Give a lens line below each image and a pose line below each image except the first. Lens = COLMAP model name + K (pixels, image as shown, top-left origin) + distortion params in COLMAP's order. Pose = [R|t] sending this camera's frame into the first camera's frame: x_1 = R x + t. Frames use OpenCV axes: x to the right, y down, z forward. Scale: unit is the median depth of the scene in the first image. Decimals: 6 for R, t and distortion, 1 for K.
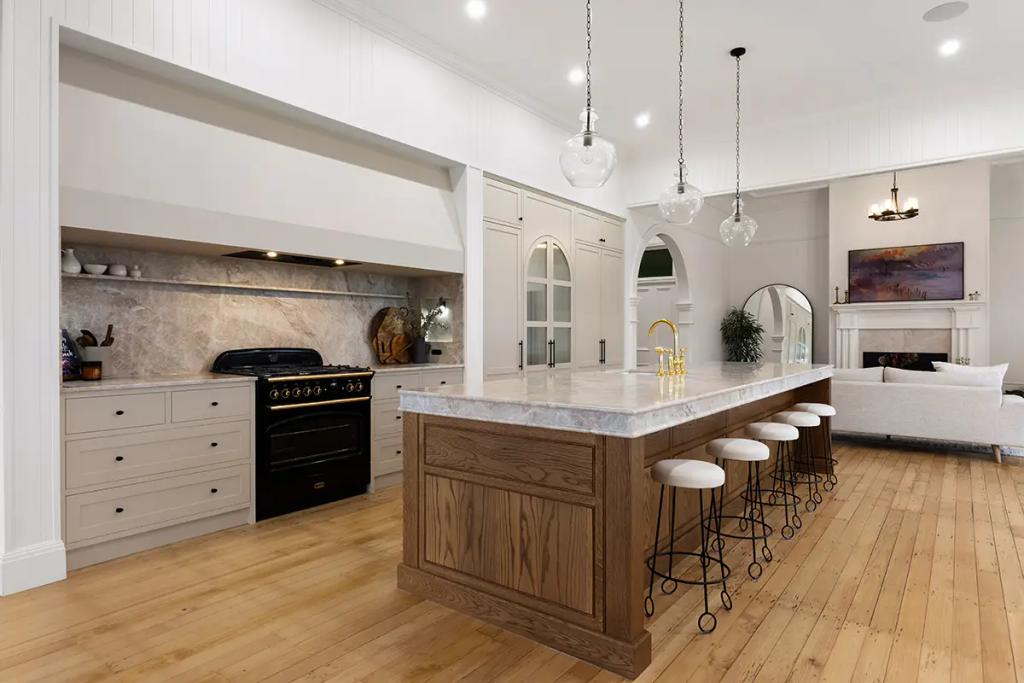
lens RADIAL K [[591.7, 0, 489.3], [0, 591.7, 334.1], [0, 0, 1]] dist [-0.003028, -0.000728]
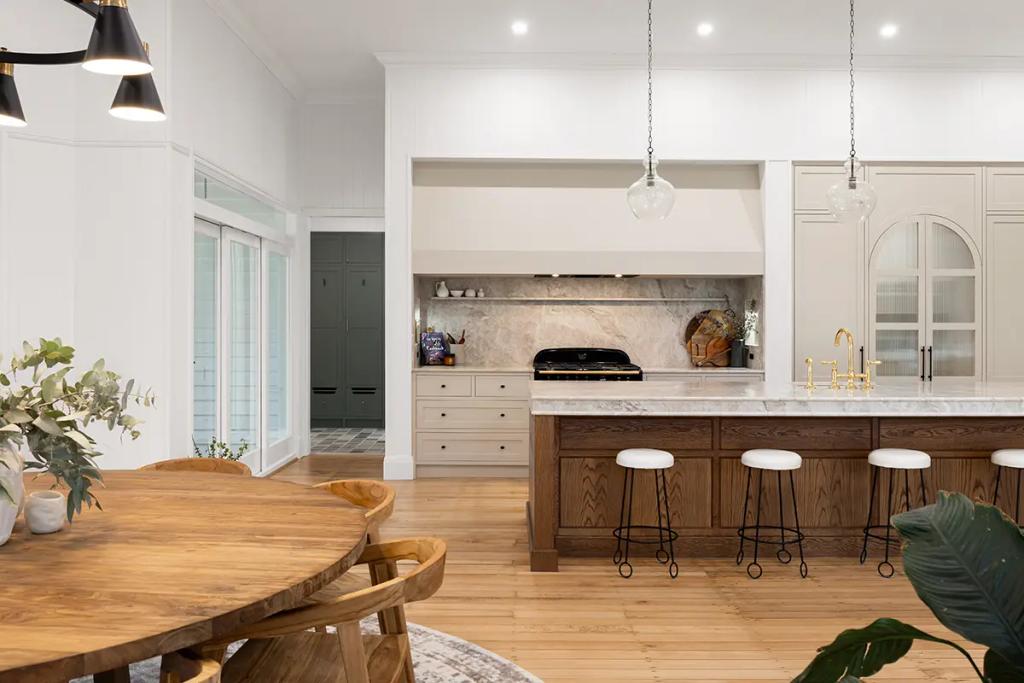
lens RADIAL K [[779.1, 0, 510.7], [0, 779.1, 337.1], [0, 0, 1]] dist [0.011662, 0.002164]
pose [[0.626956, 0.014129, -0.778926, 0.760446], [-0.003430, 0.999876, 0.015376, -0.021790], [0.779047, -0.006968, 0.626927, -0.119925]]
